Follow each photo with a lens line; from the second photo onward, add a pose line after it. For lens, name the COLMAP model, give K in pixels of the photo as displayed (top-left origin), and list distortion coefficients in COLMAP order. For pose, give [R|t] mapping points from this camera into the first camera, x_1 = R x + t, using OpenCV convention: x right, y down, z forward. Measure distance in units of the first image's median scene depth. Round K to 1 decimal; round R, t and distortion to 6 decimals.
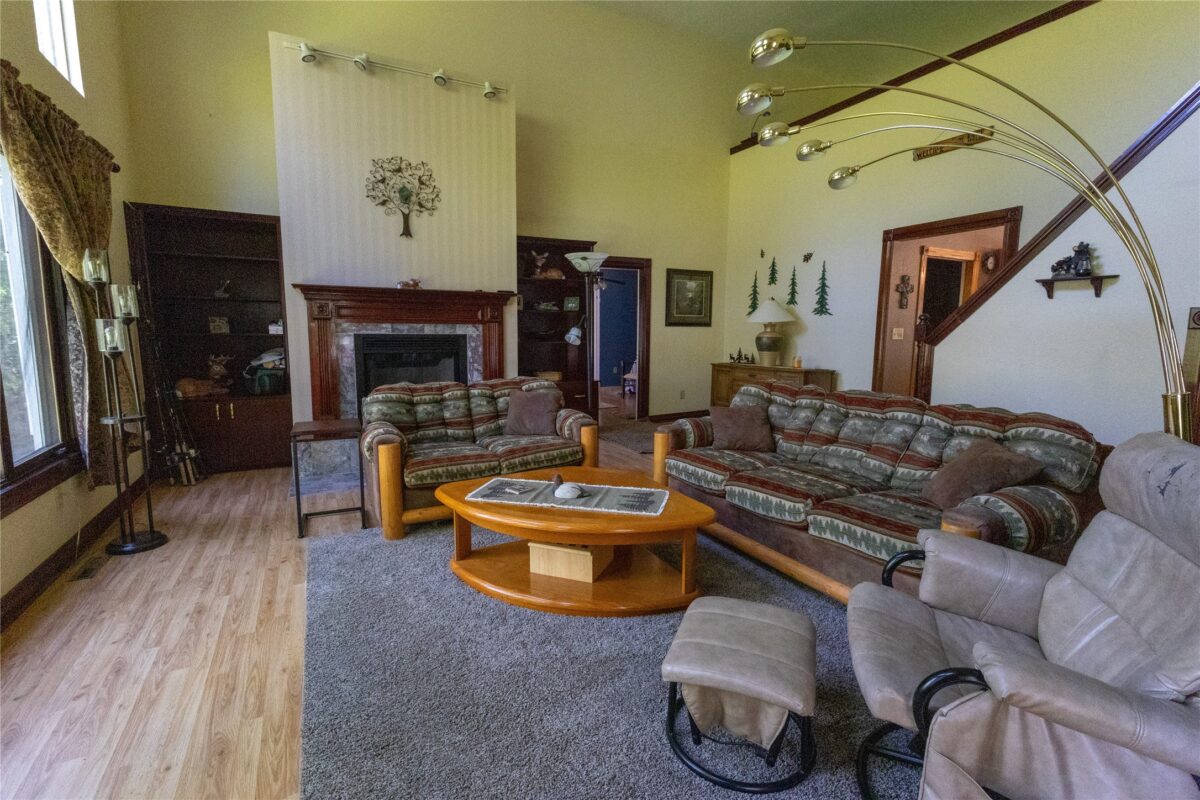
lens RADIAL K [[535.7, 0, 597.5], [0, 535.7, 399.7], [0, 0, 1]] dist [-0.003870, -0.000096]
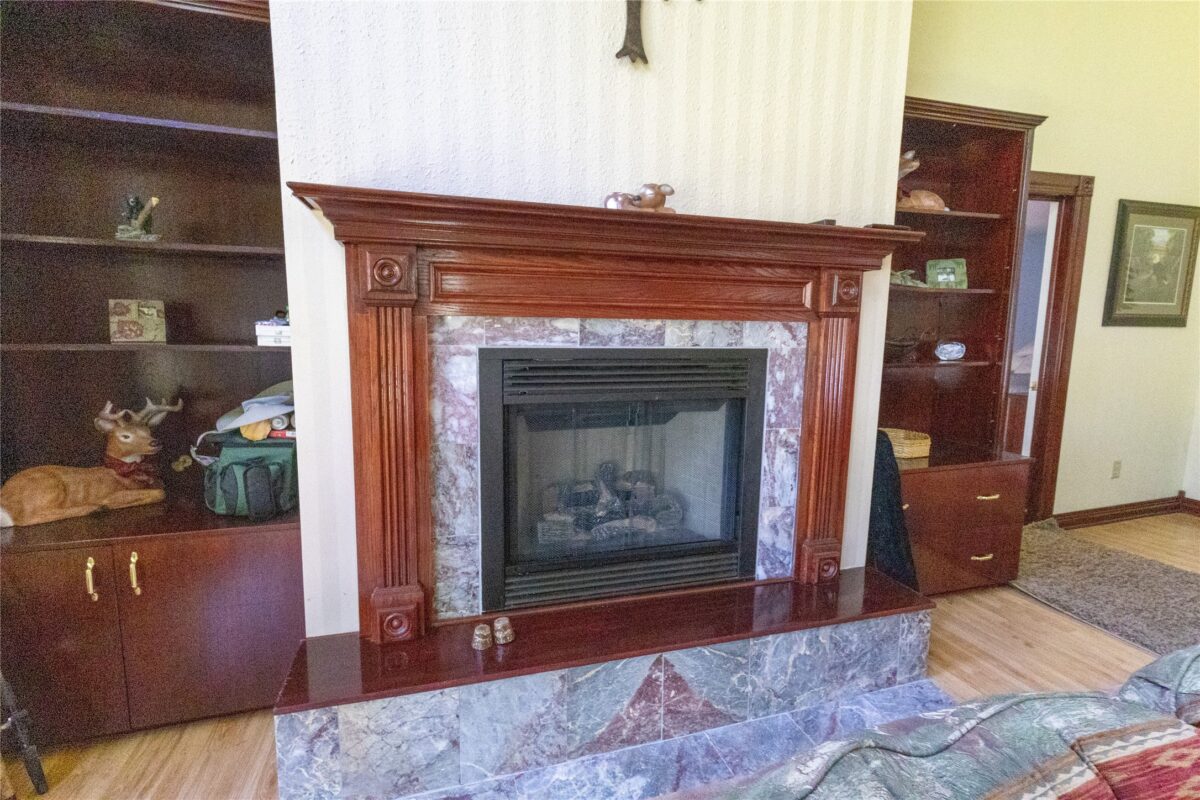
lens RADIAL K [[568.6, 0, 599.9], [0, 568.6, 401.4], [0, 0, 1]] dist [0.003741, 0.000345]
pose [[0.980587, 0.029609, -0.193834, -0.301815], [-0.029524, 0.999559, 0.003327, -0.090675], [0.193847, 0.002460, 0.981029, 0.645598]]
